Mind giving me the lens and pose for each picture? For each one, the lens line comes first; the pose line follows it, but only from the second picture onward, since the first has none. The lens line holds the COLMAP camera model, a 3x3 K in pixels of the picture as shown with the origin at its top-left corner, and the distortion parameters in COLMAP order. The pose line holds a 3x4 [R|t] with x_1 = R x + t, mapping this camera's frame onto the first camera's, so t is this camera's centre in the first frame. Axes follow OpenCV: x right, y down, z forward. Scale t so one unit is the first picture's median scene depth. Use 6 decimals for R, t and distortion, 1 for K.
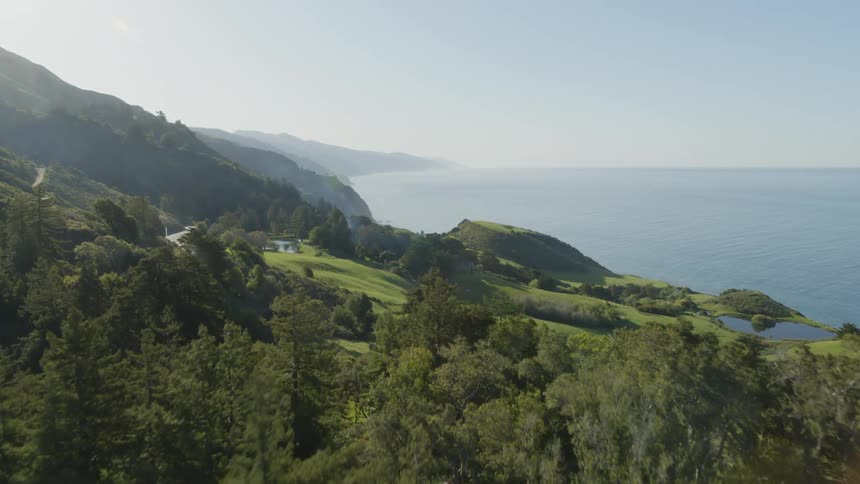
lens RADIAL K [[959.5, 0, 430.0], [0, 959.5, 242.0], [0, 0, 1]] dist [-0.133582, 0.005073]
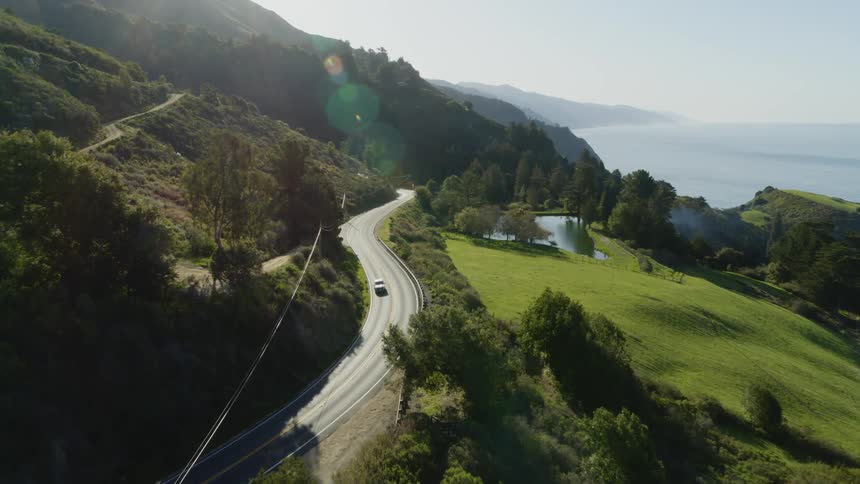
lens RADIAL K [[959.5, 0, 430.0], [0, 959.5, 242.0], [0, 0, 1]] dist [-0.133582, 0.005073]
pose [[0.973435, 0.048351, -0.223801, -0.058251], [-0.037021, 0.997825, 0.054547, -0.012054], [0.225952, -0.044813, 0.973107, 0.242970]]
